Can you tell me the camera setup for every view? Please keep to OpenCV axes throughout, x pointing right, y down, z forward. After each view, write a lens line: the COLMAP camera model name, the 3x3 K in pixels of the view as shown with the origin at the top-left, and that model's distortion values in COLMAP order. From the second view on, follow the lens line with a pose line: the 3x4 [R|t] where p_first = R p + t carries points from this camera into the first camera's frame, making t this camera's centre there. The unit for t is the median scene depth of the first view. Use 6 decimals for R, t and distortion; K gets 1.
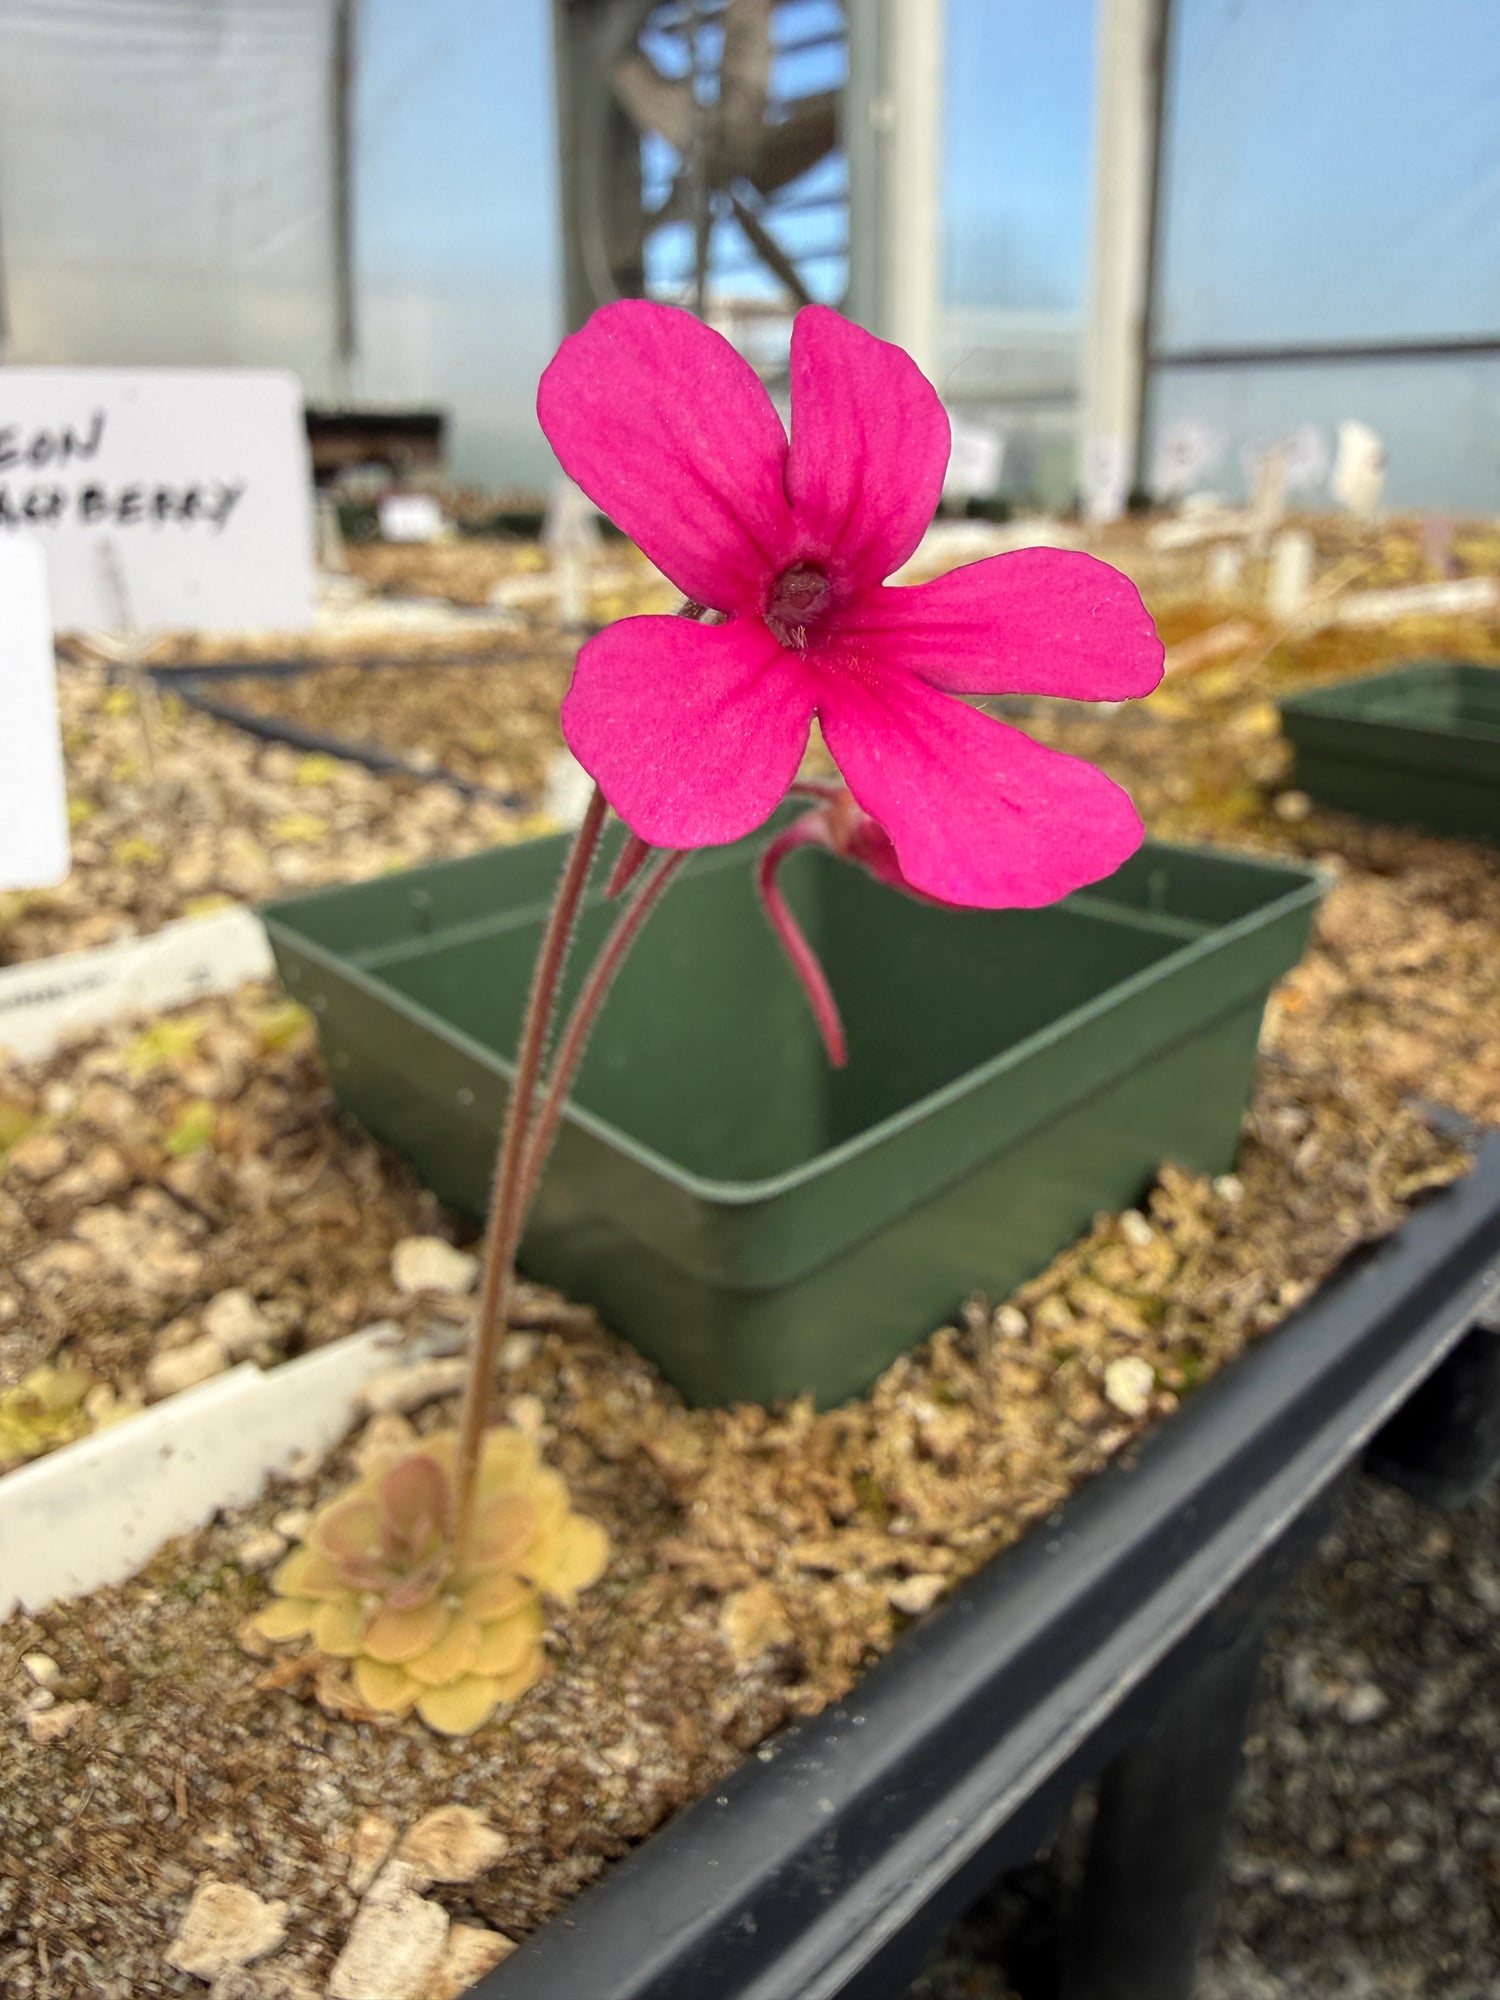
lens RADIAL K [[1448.1, 0, 750.0], [0, 1448.1, 1000.0], [0, 0, 1]] dist [0.006774, 0.006400]
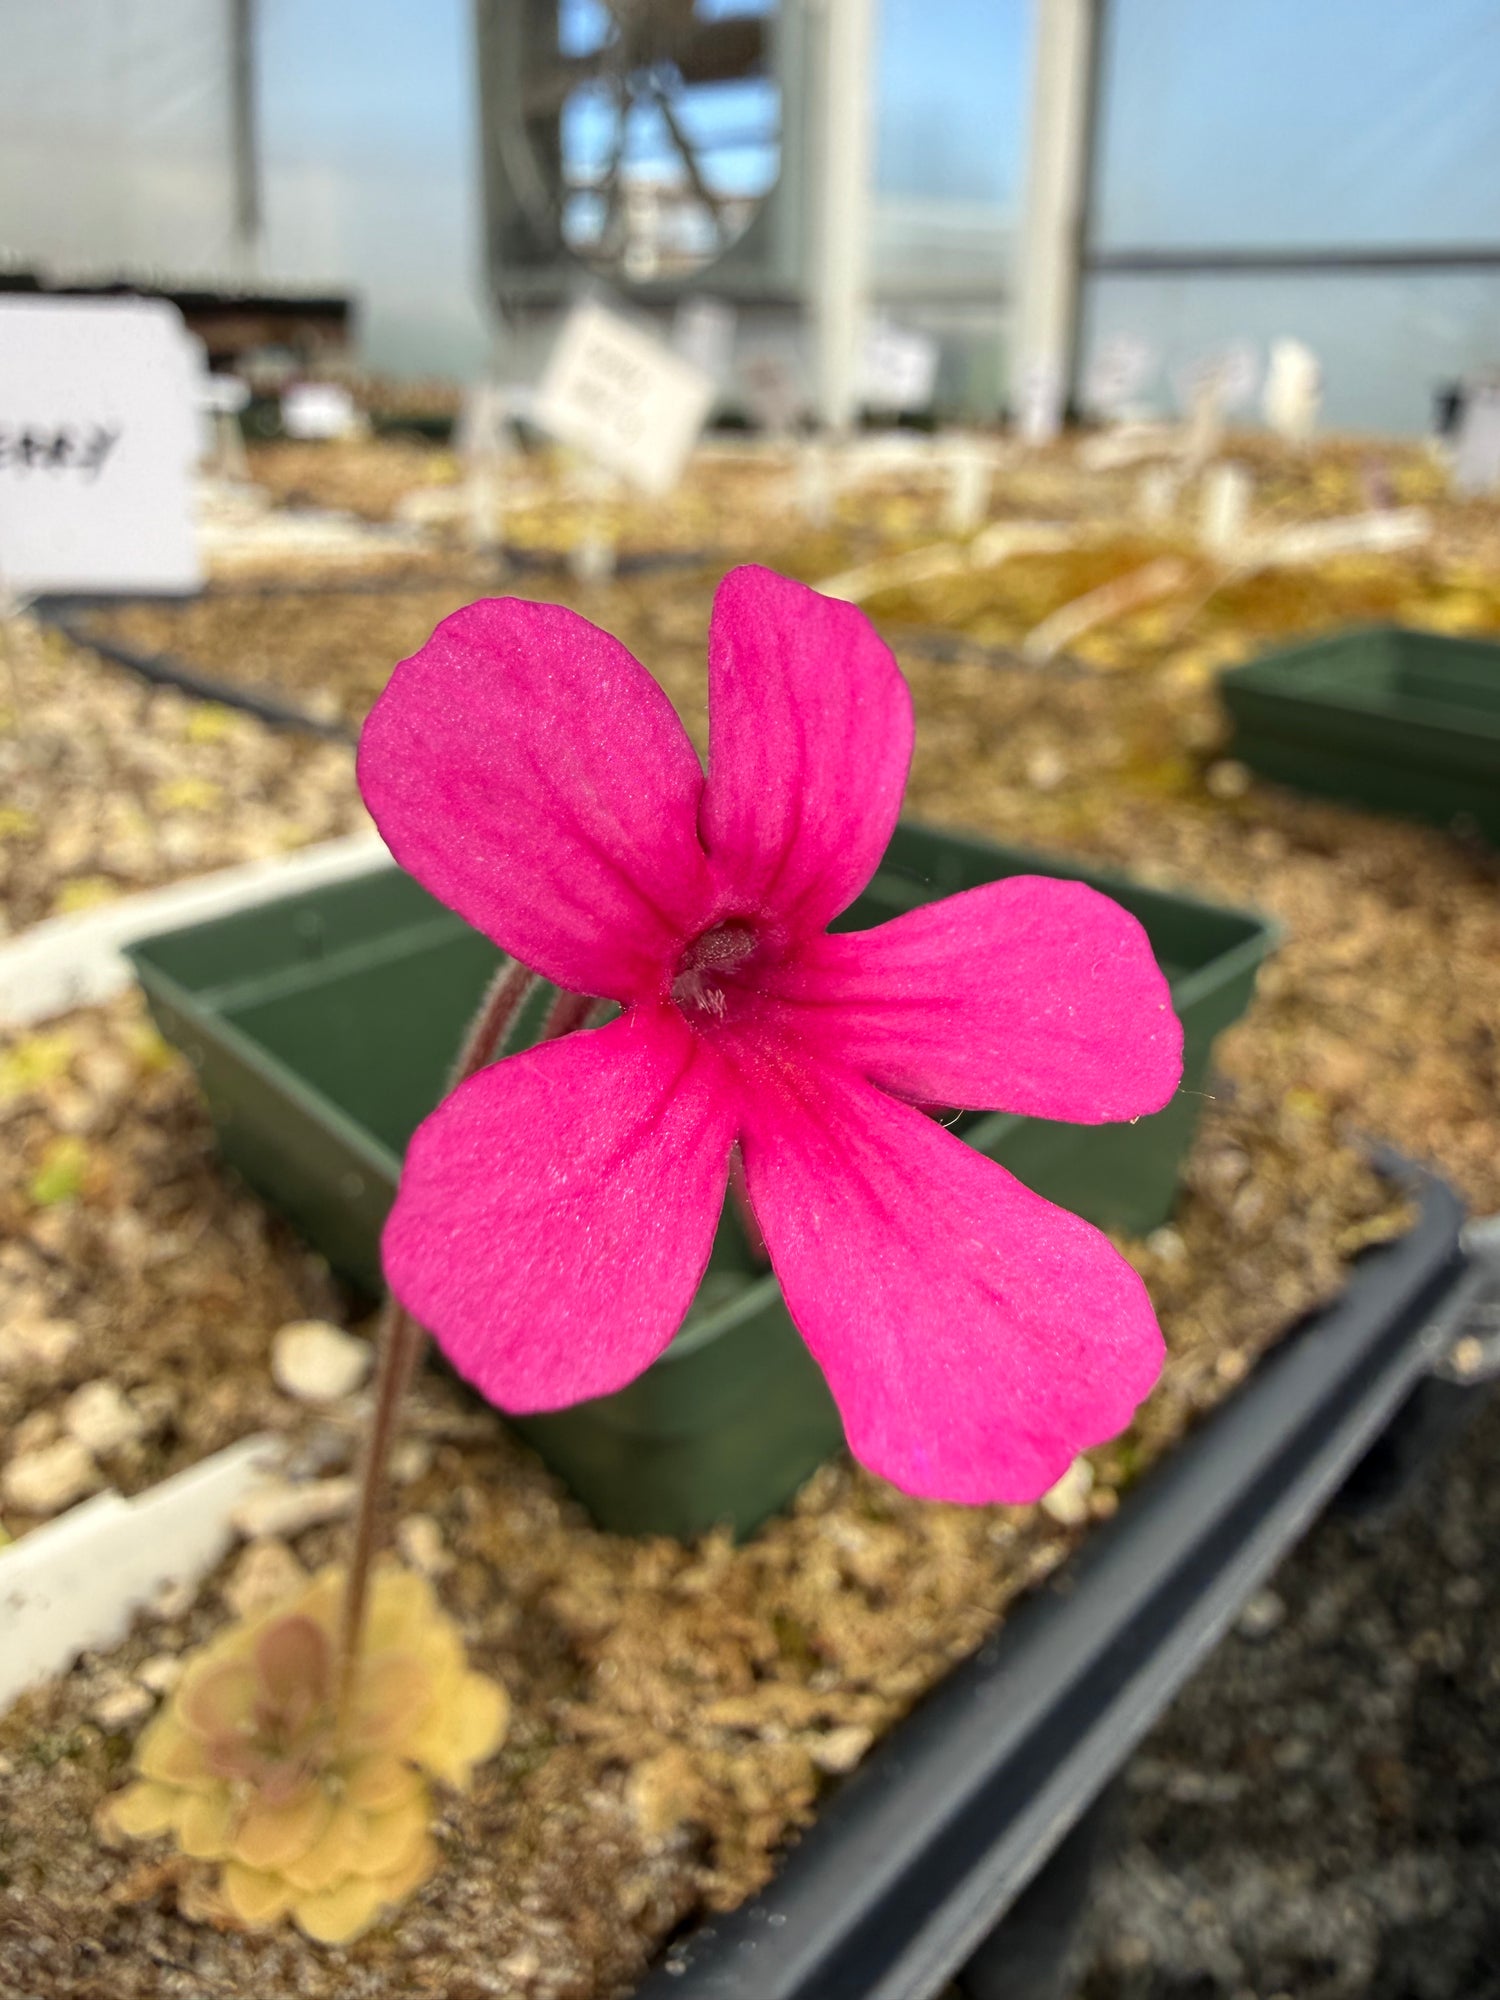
lens RADIAL K [[1460.4, 0, 750.0], [0, 1460.4, 1000.0], [0, 0, 1]] dist [-0.000384, 0.004676]
pose [[0.998532, 0.005102, 0.053915, 0.003423], [-0.008225, 0.998291, 0.057859, -0.111620], [-0.053528, -0.058218, 0.996868, 0.083063]]
